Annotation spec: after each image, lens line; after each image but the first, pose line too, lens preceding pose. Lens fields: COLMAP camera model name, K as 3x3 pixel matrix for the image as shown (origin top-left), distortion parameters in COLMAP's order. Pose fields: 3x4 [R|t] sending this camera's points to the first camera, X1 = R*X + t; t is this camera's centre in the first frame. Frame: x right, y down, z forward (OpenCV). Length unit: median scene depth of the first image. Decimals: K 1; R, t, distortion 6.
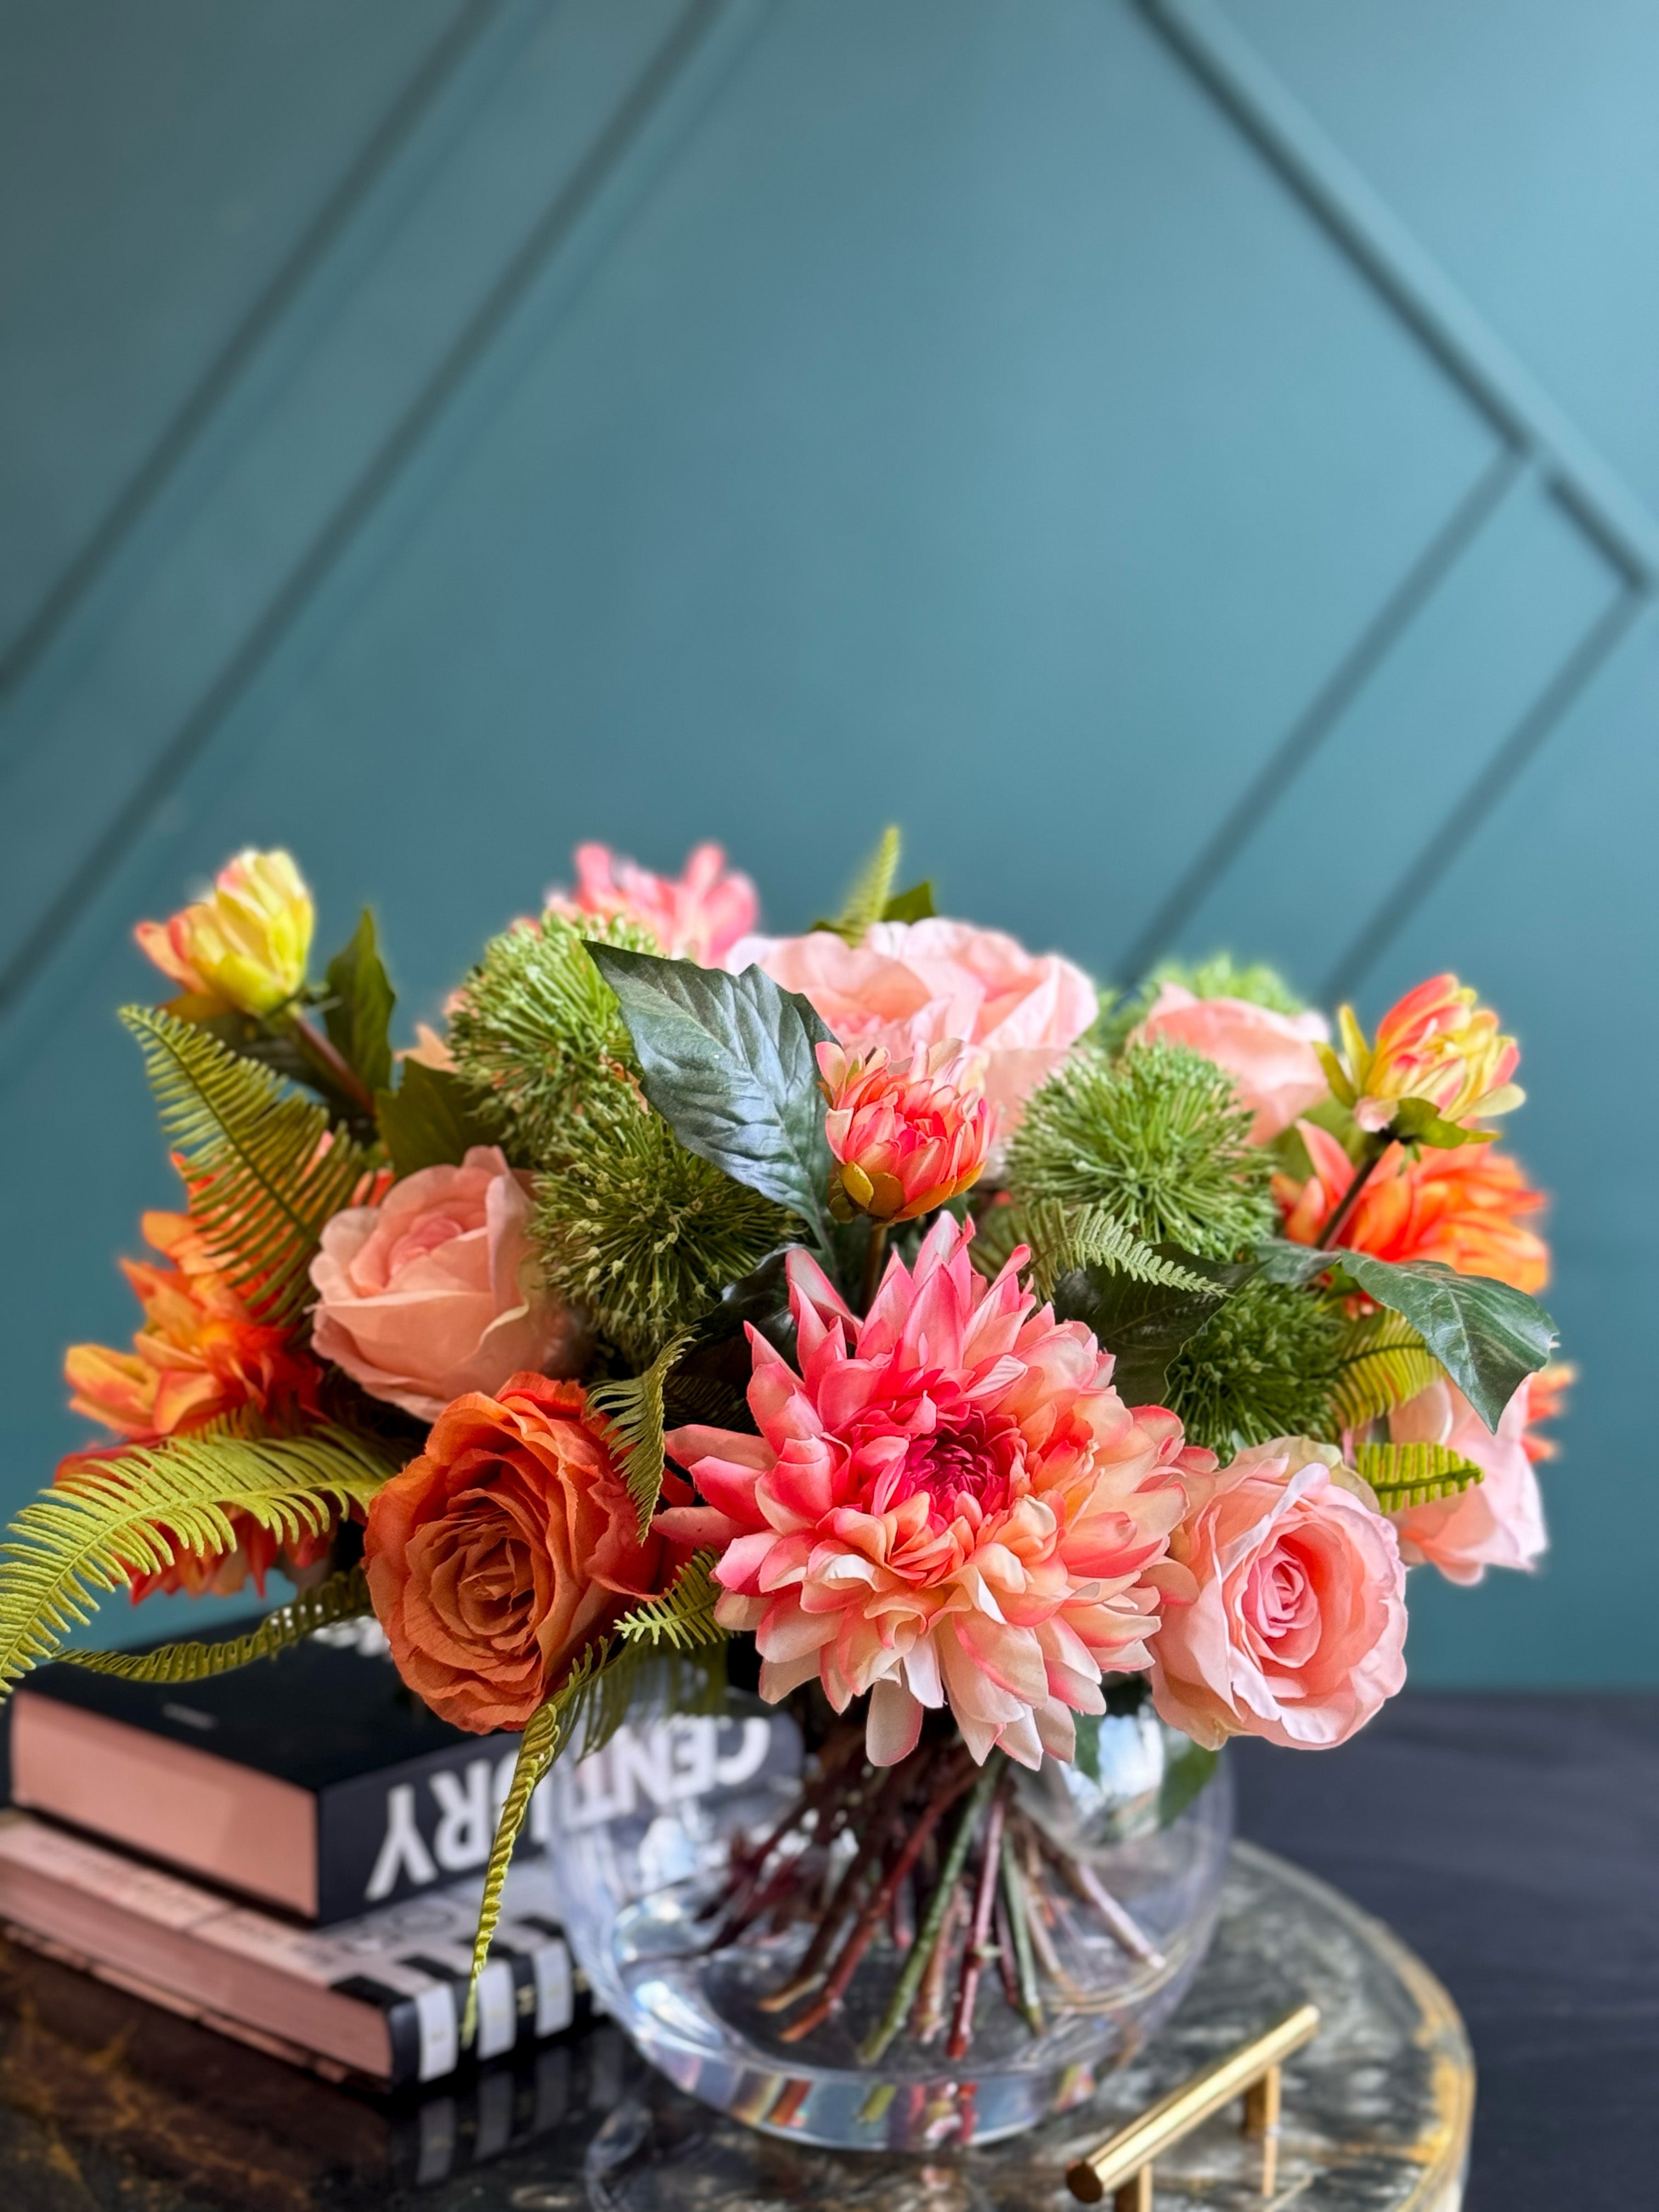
lens RADIAL K [[3677.0, 0, 750.9], [0, 3677.0, 1124.9], [0, 0, 1]] dist [0.091216, 0.000000]
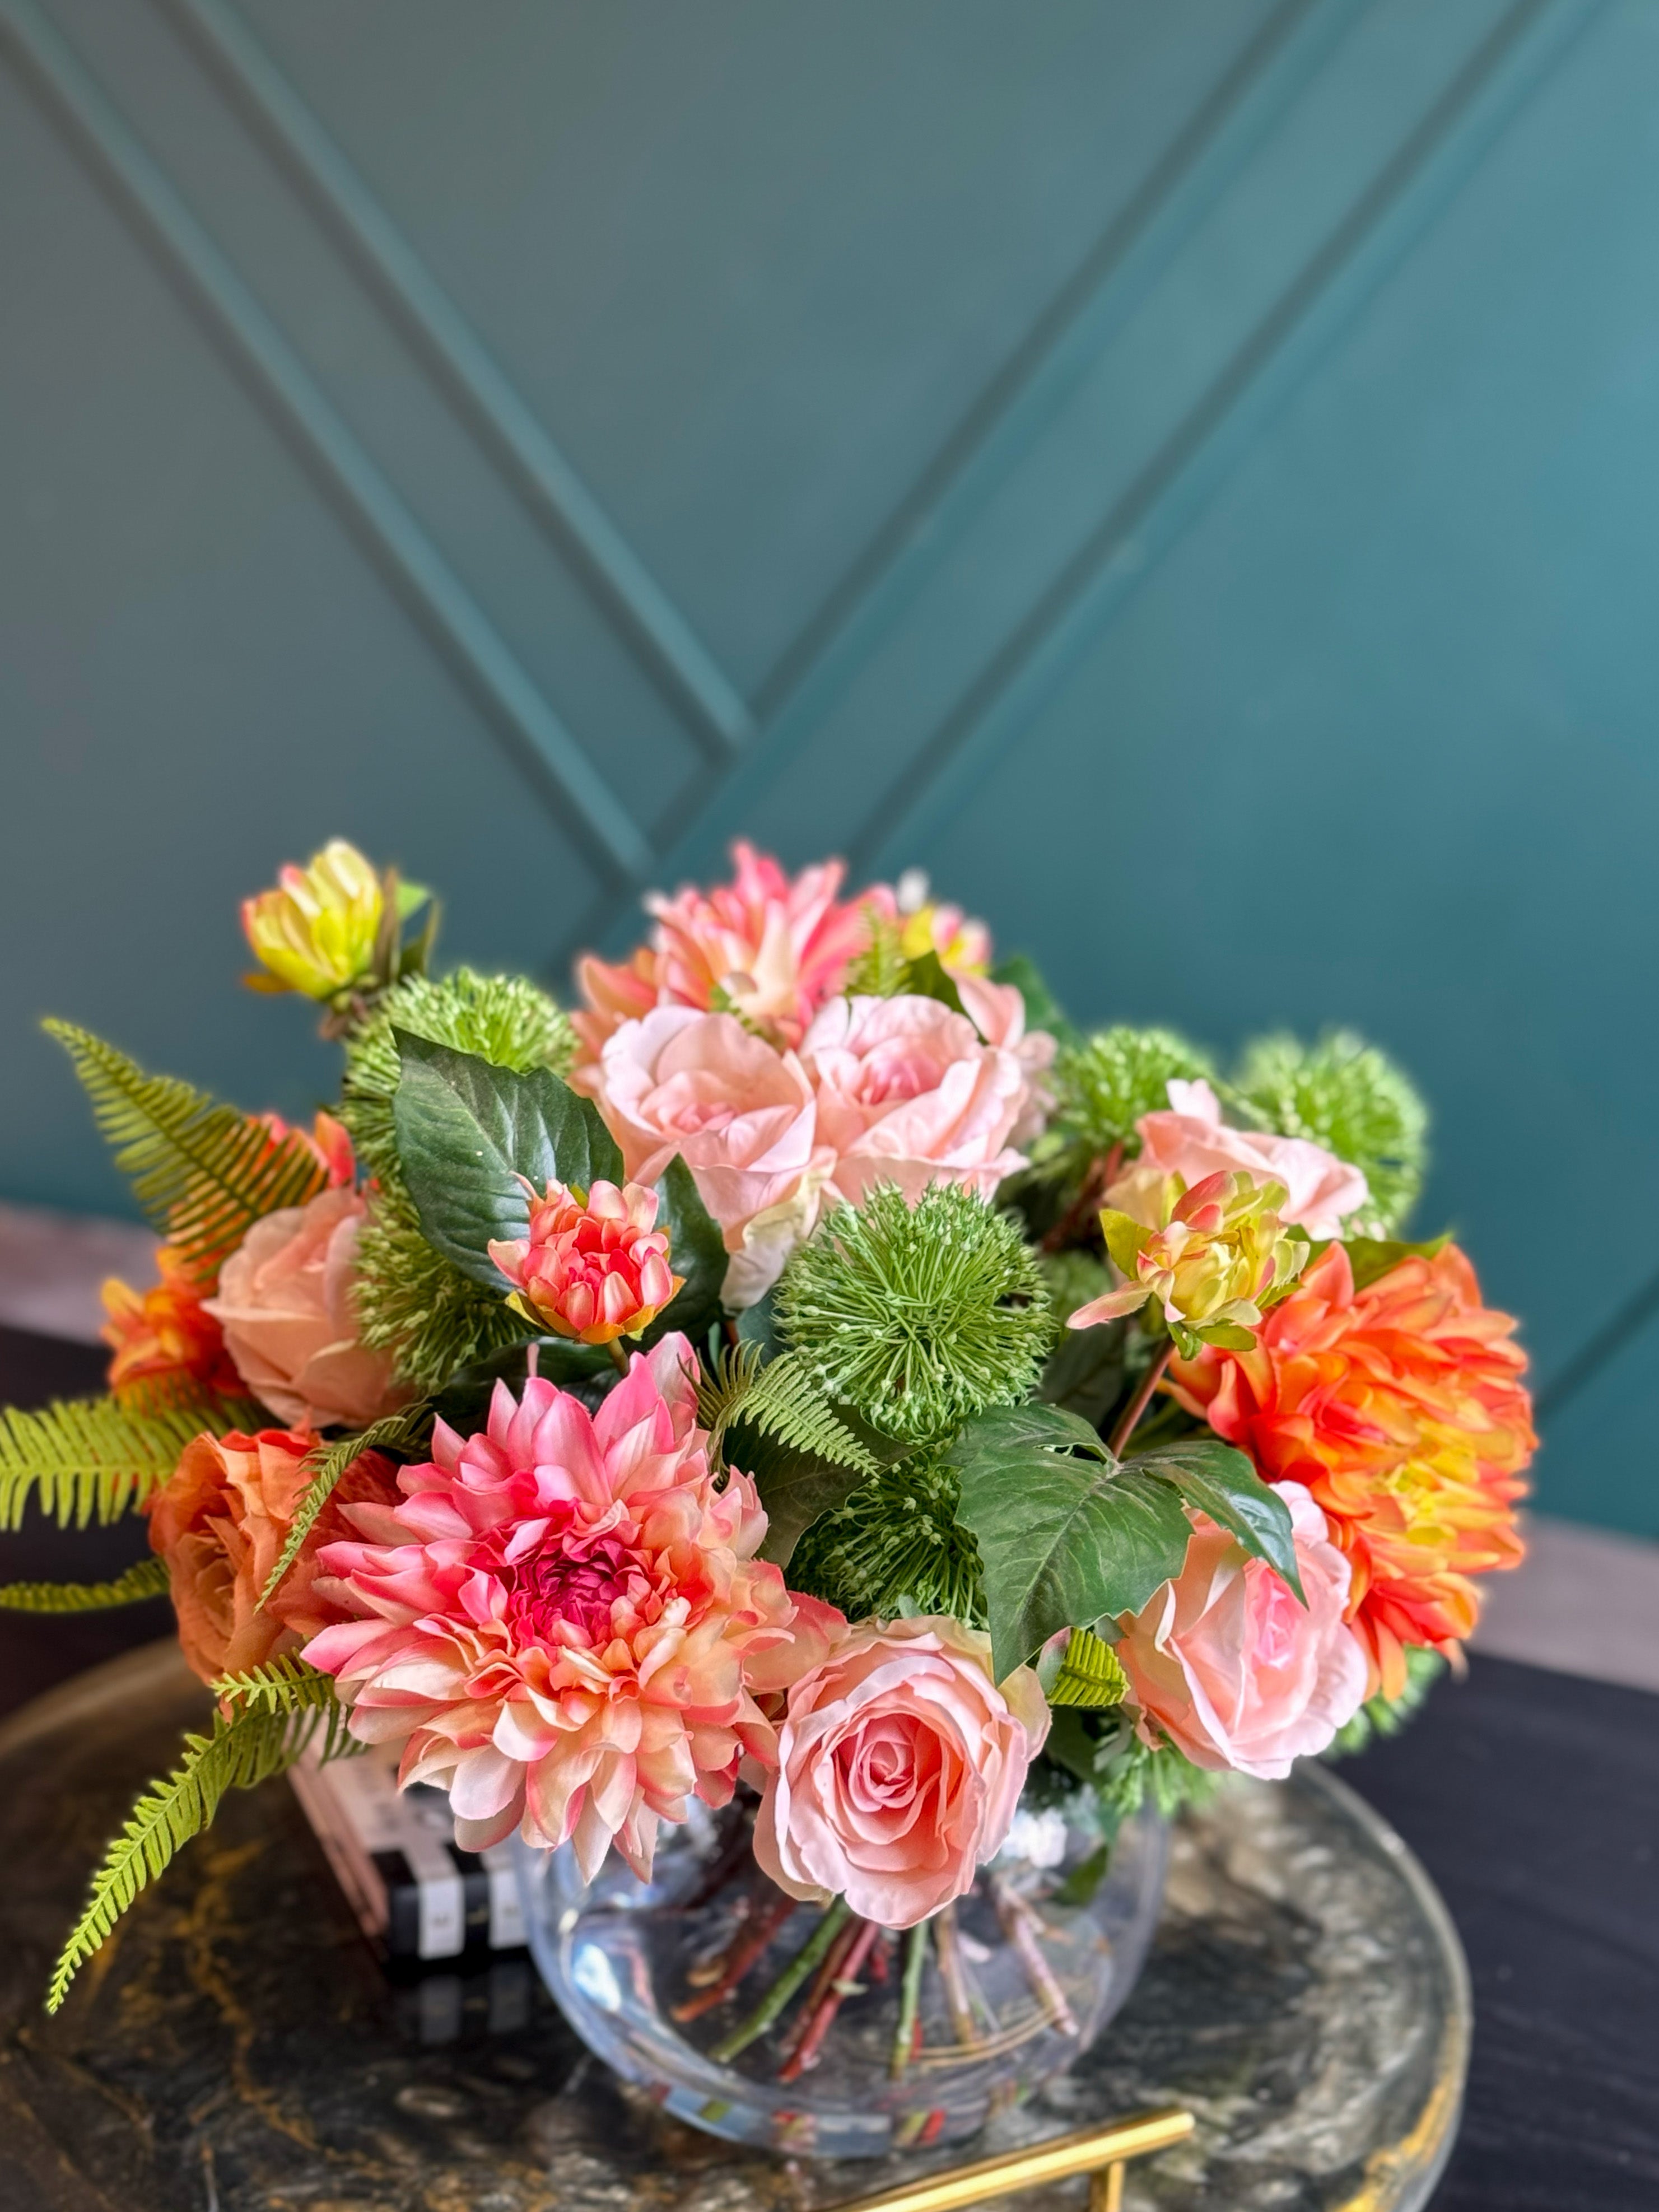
lens RADIAL K [[3676.8, 0, 806.0], [0, 3676.8, 1093.9], [0, 0, 1]] dist [0.091216, 0.000000]
pose [[0.894246, 0.153650, -0.420375, 0.509908], [-0.098473, 0.983756, 0.150091, -0.200886], [0.436608, -0.092823, 0.894850, 0.100379]]
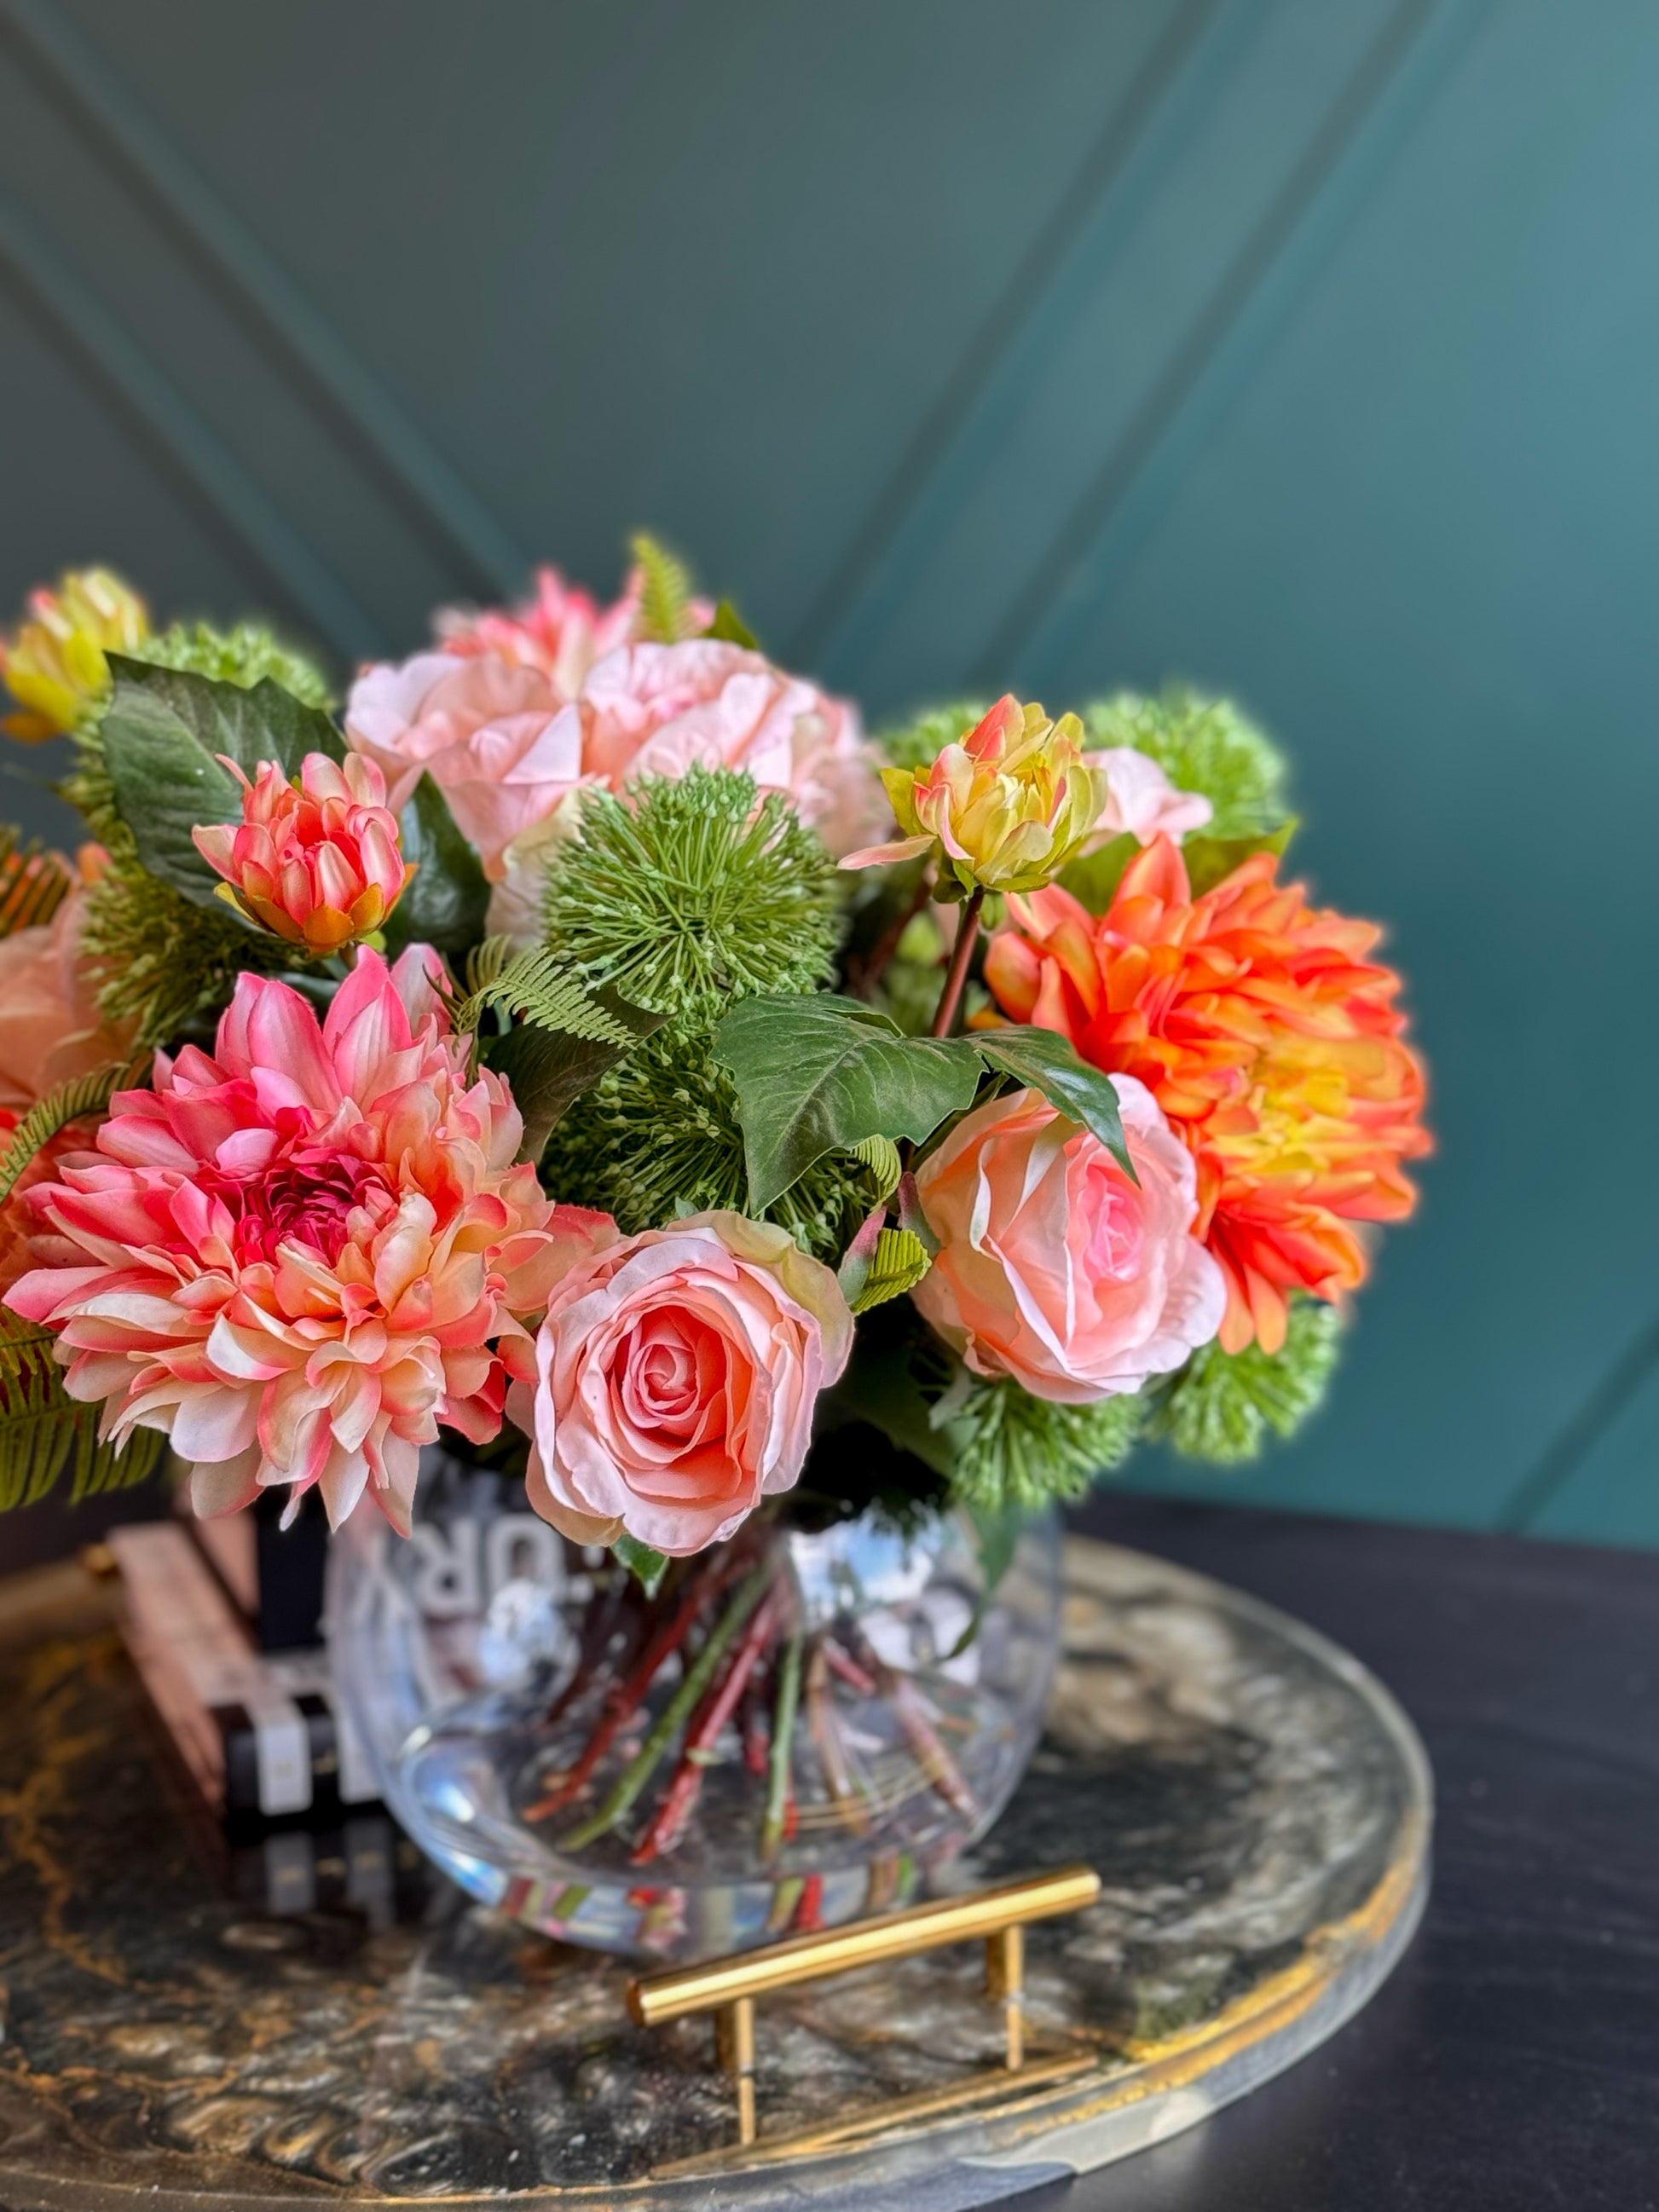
lens RADIAL K [[3677.2, 0, 825.5], [0, 3677.2, 1122.7], [0, 0, 1]] dist [0.091216, 0.000000]
pose [[0.888252, 0.056864, -0.455823, 0.569471], [-0.033155, 0.997657, 0.059849, 0.009448], [0.458158, -0.038048, 0.888056, 0.222742]]
